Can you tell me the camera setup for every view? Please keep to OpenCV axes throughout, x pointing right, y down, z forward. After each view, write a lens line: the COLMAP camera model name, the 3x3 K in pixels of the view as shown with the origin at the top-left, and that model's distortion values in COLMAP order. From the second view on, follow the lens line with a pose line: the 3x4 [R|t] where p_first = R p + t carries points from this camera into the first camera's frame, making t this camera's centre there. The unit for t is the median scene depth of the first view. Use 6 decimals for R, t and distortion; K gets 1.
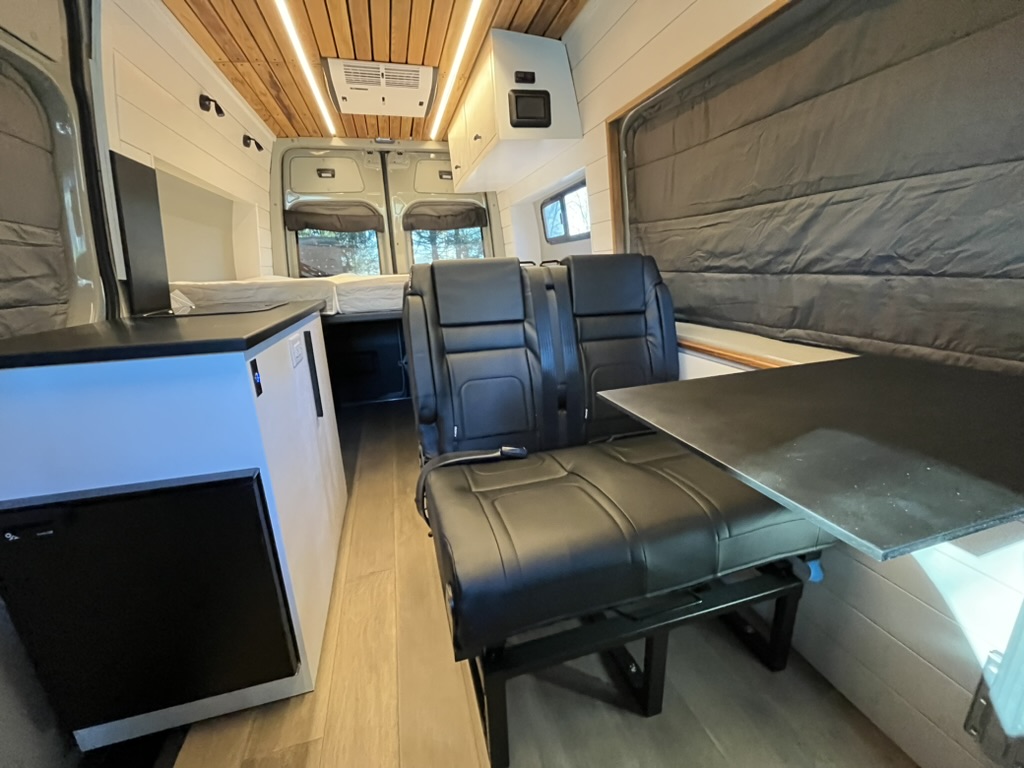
lens RADIAL K [[421.5, 0, 511.3], [0, 421.5, 380.1], [0, 0, 1]] dist [-0.002890, -0.000265]
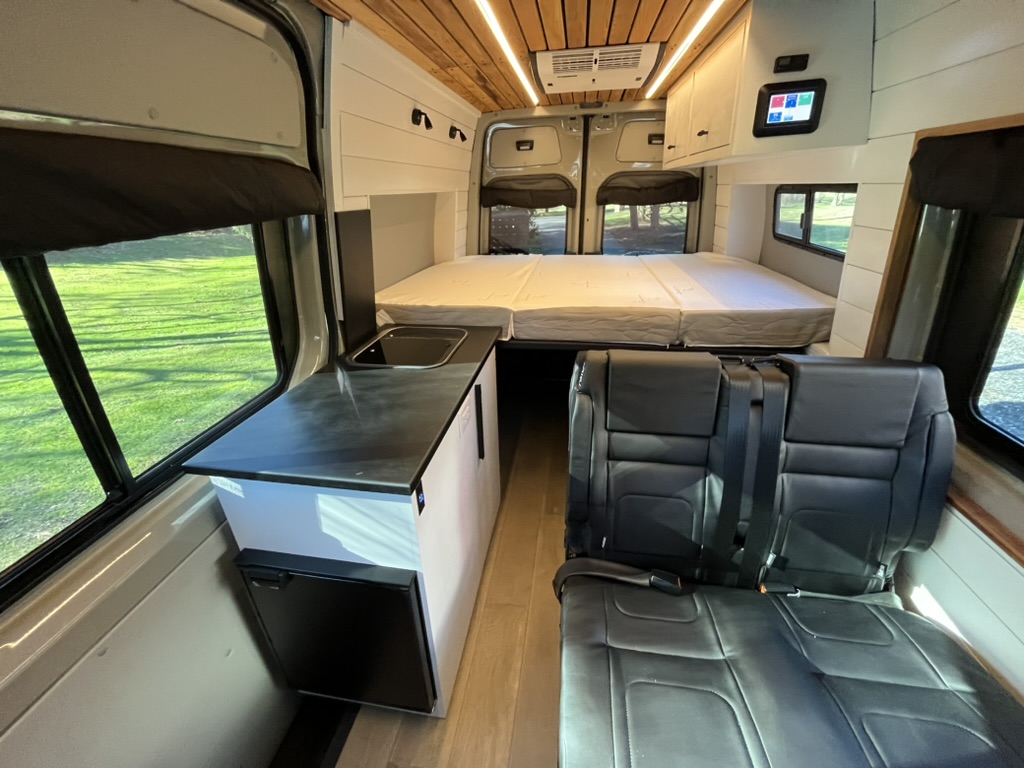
lens RADIAL K [[421.5, 0, 503.8], [0, 421.5, 384.3], [0, 0, 1]] dist [-0.002890, -0.000265]
pose [[0.904702, 0.190998, -0.380834, -0.027764], [-0.118752, 0.971504, 0.205131, -0.237243], [0.409161, -0.140358, 0.901602, 0.073408]]
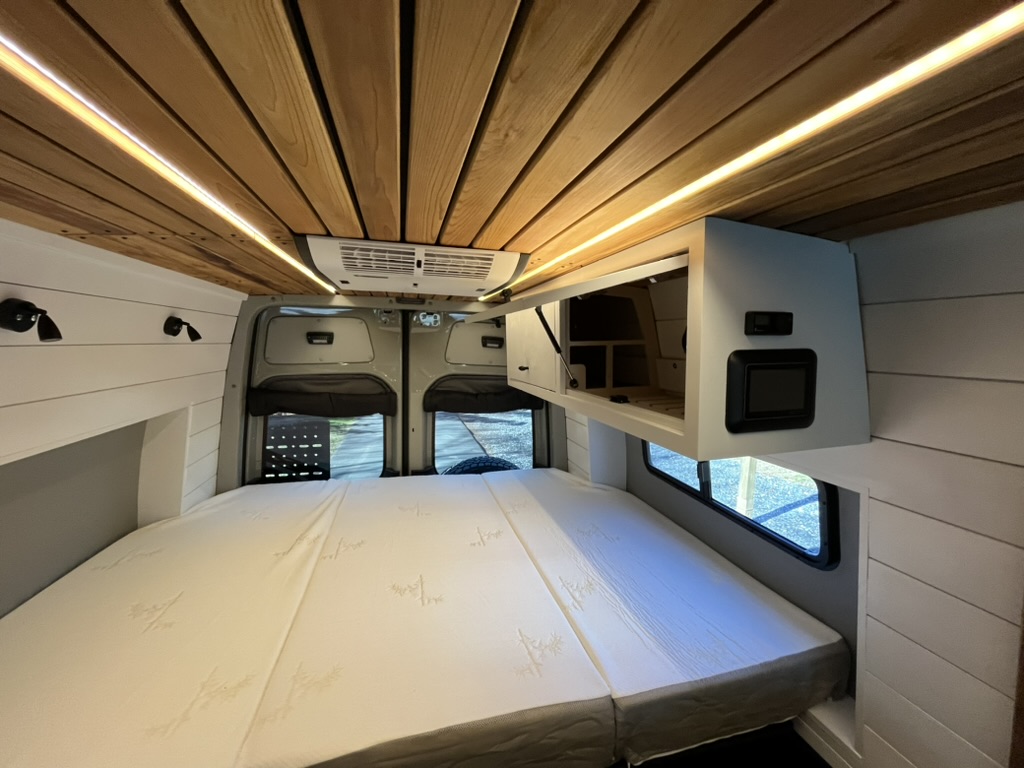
lens RADIAL K [[421.5, 0, 511.6], [0, 421.5, 383.9], [0, 0, 1]] dist [-0.002890, -0.000265]
pose [[0.997887, 0.063263, -0.014828, -0.173251], [-0.064871, 0.983028, -0.171603, -0.484845], [0.003720, 0.172203, 0.985055, 0.512008]]
